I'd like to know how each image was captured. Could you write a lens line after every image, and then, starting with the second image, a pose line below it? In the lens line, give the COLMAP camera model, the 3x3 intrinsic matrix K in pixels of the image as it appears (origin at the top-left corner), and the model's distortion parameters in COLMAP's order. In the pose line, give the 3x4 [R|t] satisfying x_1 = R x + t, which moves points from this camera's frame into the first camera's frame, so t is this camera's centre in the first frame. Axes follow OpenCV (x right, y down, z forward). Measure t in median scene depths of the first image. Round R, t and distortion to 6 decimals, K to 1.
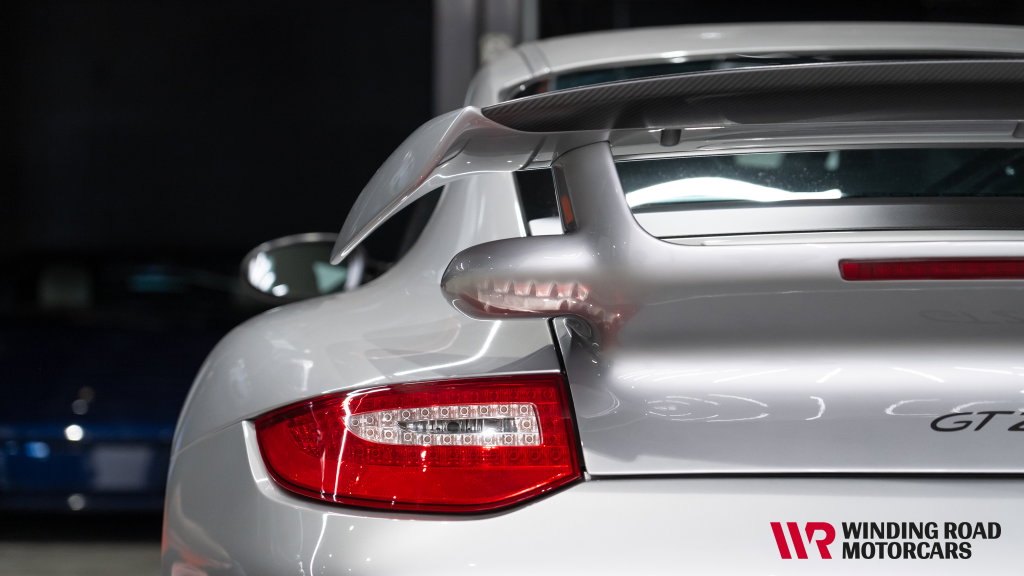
lens RADIAL K [[3160.1, 0, 511.2], [0, 3160.1, 288.8], [0, 0, 1]] dist [0.050189, 0.000000]
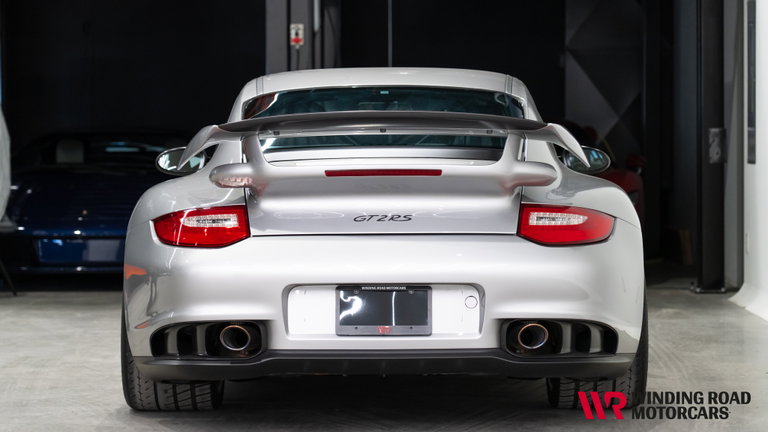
lens RADIAL K [[2320.6, 0, 384.2], [0, 2320.6, 214.2], [0, 0, 1]] dist [0.149120, 0.000000]
pose [[0.999976, -0.006620, 0.001924, 0.151129], [0.006548, 0.999352, 0.035407, -0.046643], [-0.002157, -0.035394, 0.999371, -1.373195]]
